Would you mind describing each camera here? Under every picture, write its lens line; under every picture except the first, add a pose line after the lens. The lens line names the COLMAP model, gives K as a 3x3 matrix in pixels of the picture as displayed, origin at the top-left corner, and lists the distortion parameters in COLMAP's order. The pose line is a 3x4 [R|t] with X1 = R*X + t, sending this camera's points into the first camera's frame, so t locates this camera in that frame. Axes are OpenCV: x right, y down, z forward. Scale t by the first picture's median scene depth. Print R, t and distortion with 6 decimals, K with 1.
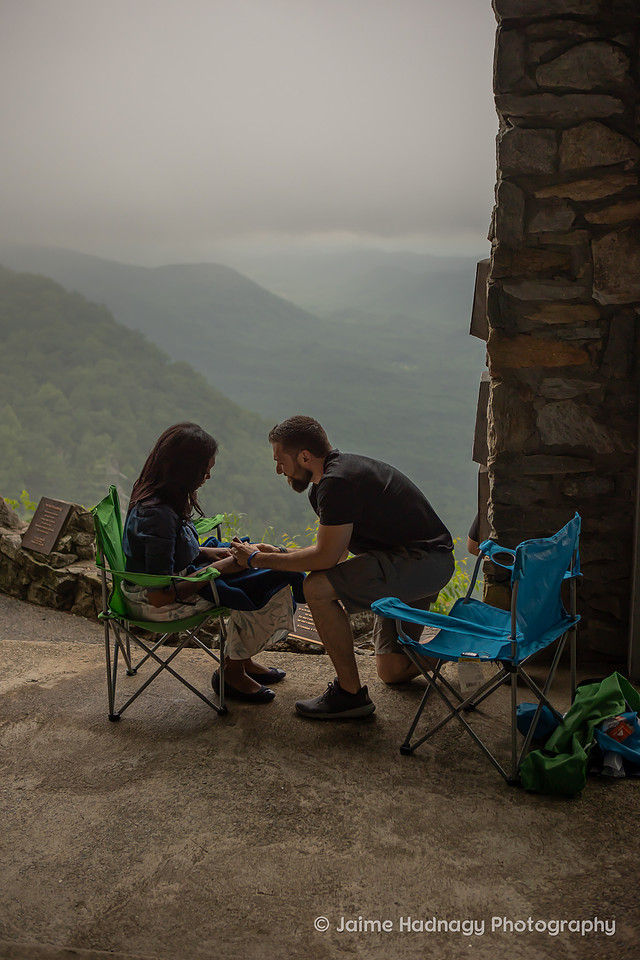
lens RADIAL K [[1074.9, 0, 317.5], [0, 1074.9, 484.2], [0, 0, 1]] dist [-0.030544, 0.000000]
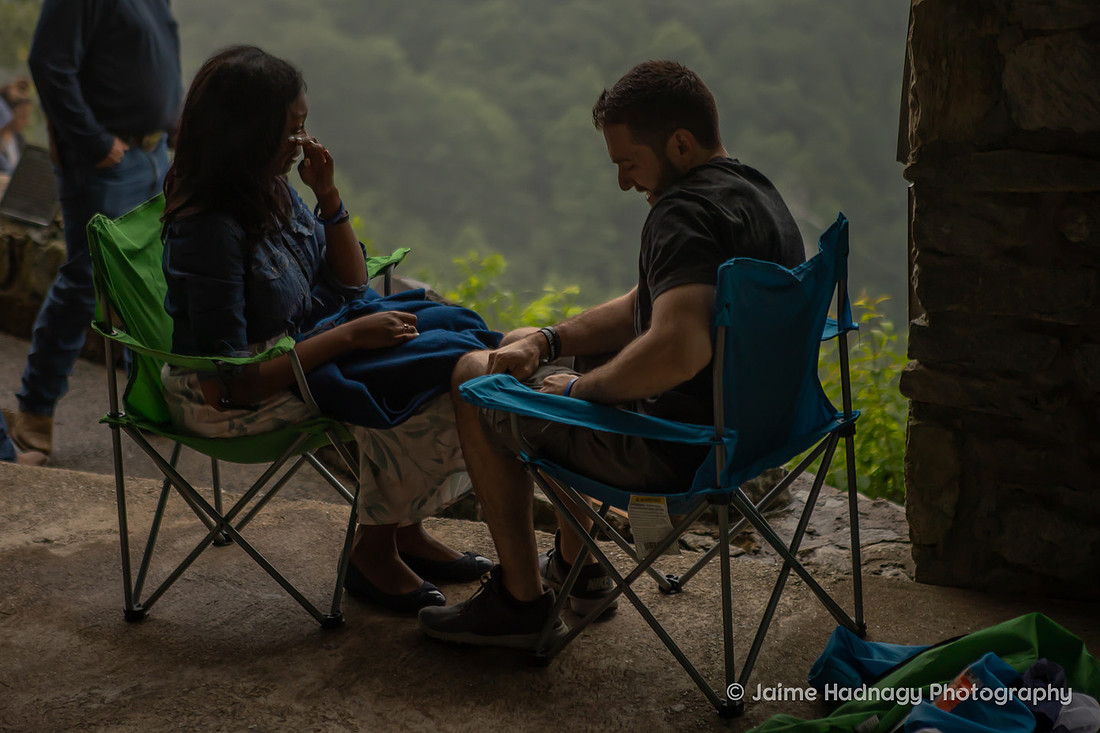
lens RADIAL K [[2275.9, 0, 561.7], [0, 2275.9, 321.2], [0, 0, 1]] dist [0.209011, 0.000000]
pose [[0.956783, 0.060058, -0.284534, 0.315418], [-0.050248, 0.997868, 0.041659, 0.015374], [0.286429, -0.025561, 0.957760, -0.018287]]
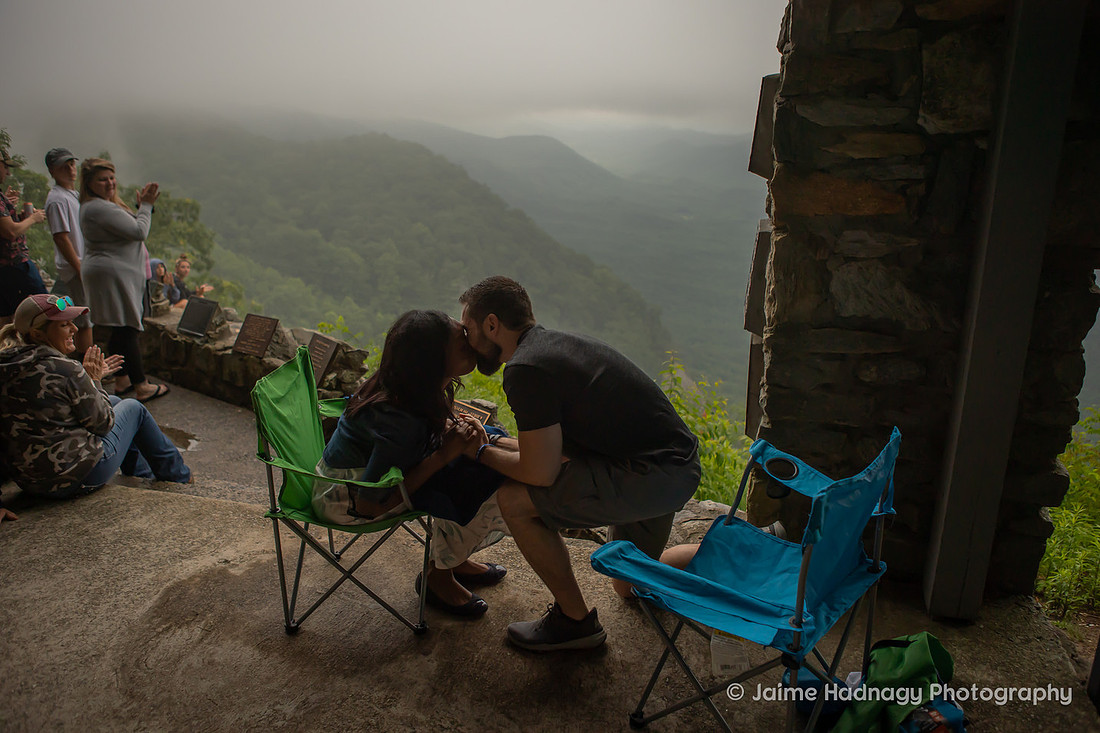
lens RADIAL K [[796.2, 0, 550.0], [0, 796.2, 366.6], [0, 0, 1]] dist [-0.094818, 0.069980]
pose [[0.996184, 0.038174, -0.078481, 0.049167], [-0.031686, 0.996103, 0.082312, -0.040910], [0.081318, -0.079511, 0.993512, 0.416268]]
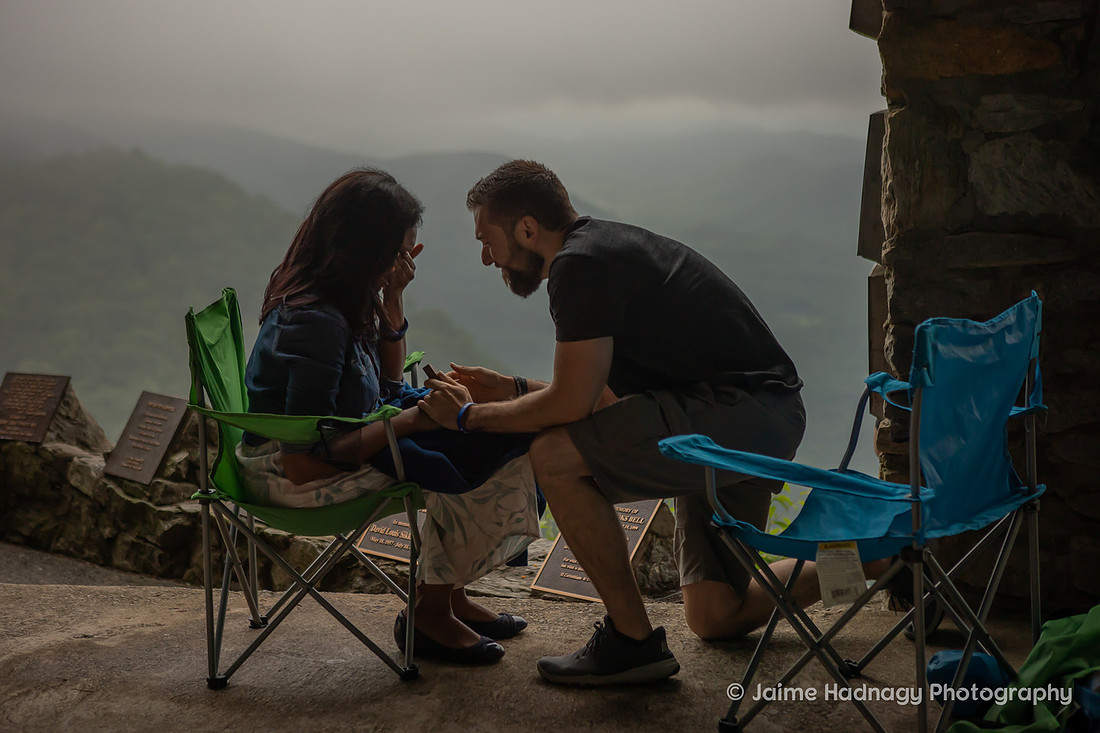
lens RADIAL K [[1772.2, 0, 557.2], [0, 1772.2, 364.5], [0, 0, 1]] dist [0.090786, 0.000000]
pose [[0.998491, 0.002528, -0.054861, 0.039315], [-0.007039, 0.996593, -0.082181, 0.122694], [0.054467, 0.082443, 0.995106, 0.058916]]
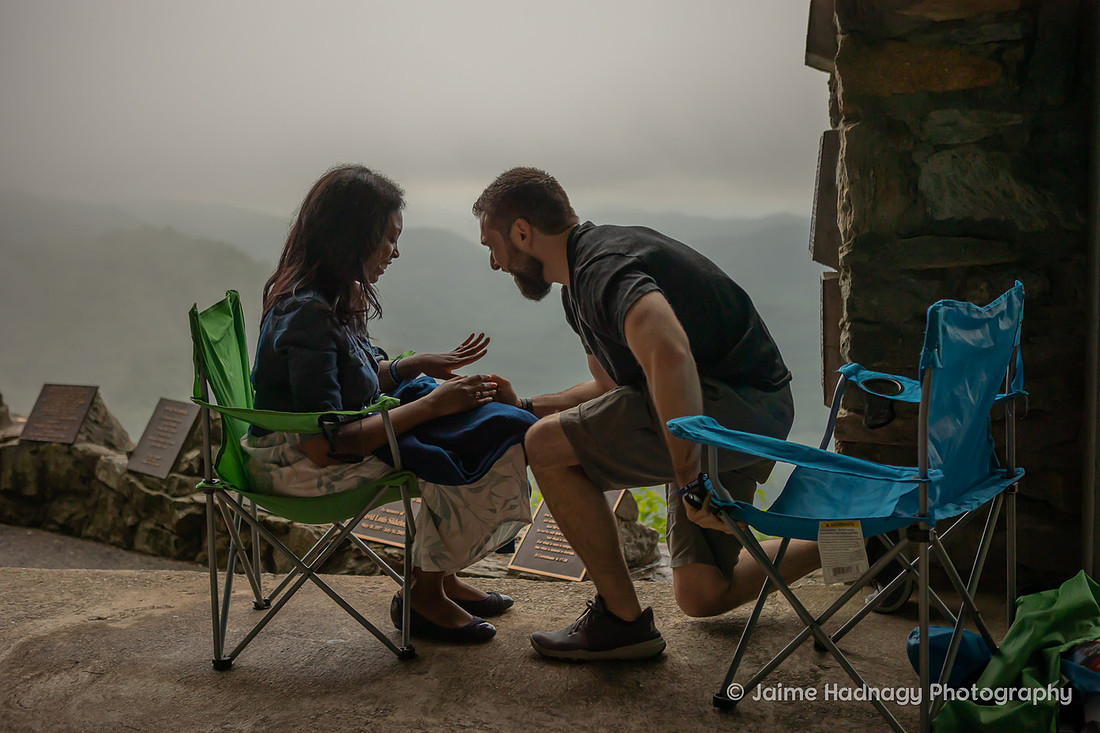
lens RADIAL K [[1345.7, 0, 555.3], [0, 1345.7, 365.2], [0, 0, 1]] dist [-0.002828, 0.000000]
pose [[0.999970, -0.004187, -0.006497, -0.000786], [0.003517, 0.994987, -0.099947, 0.124670], [0.006882, 0.099921, 0.994972, 0.240663]]
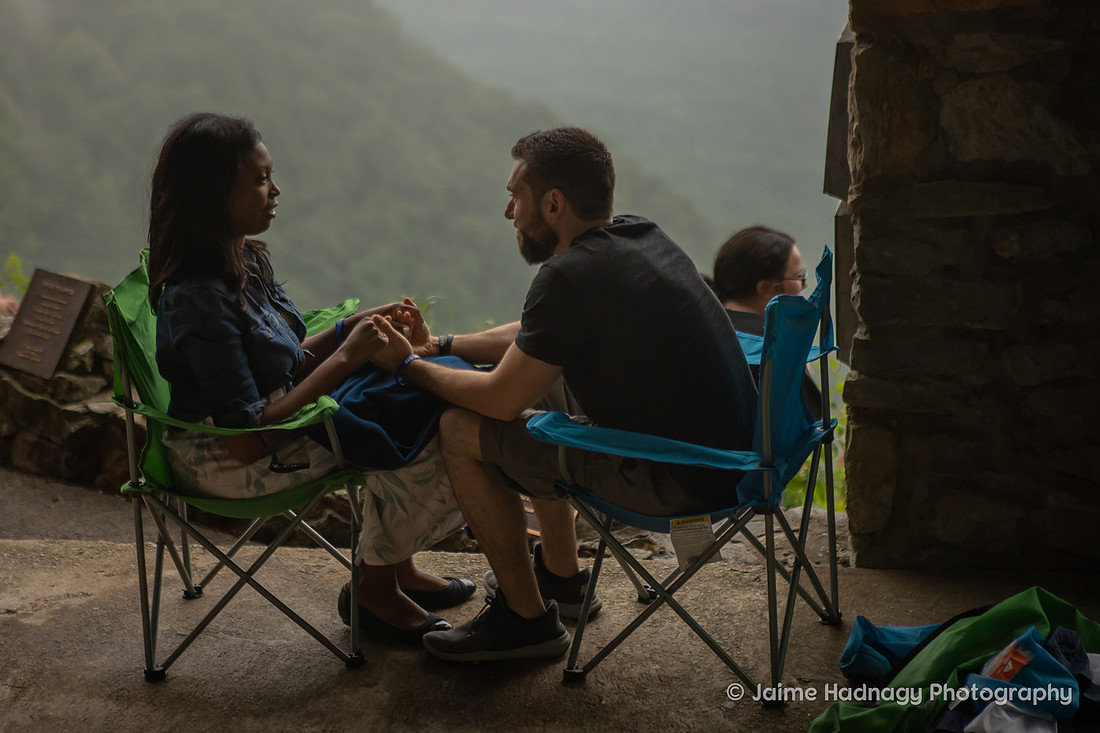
lens RADIAL K [[2160.2, 0, 537.6], [0, 2160.2, 354.8], [0, 0, 1]] dist [0.203462, 0.000000]
pose [[0.999069, -0.009664, -0.042052, 0.050862], [0.012024, 0.998345, 0.056231, -0.004328], [0.041439, -0.056684, 0.997532, -0.085331]]
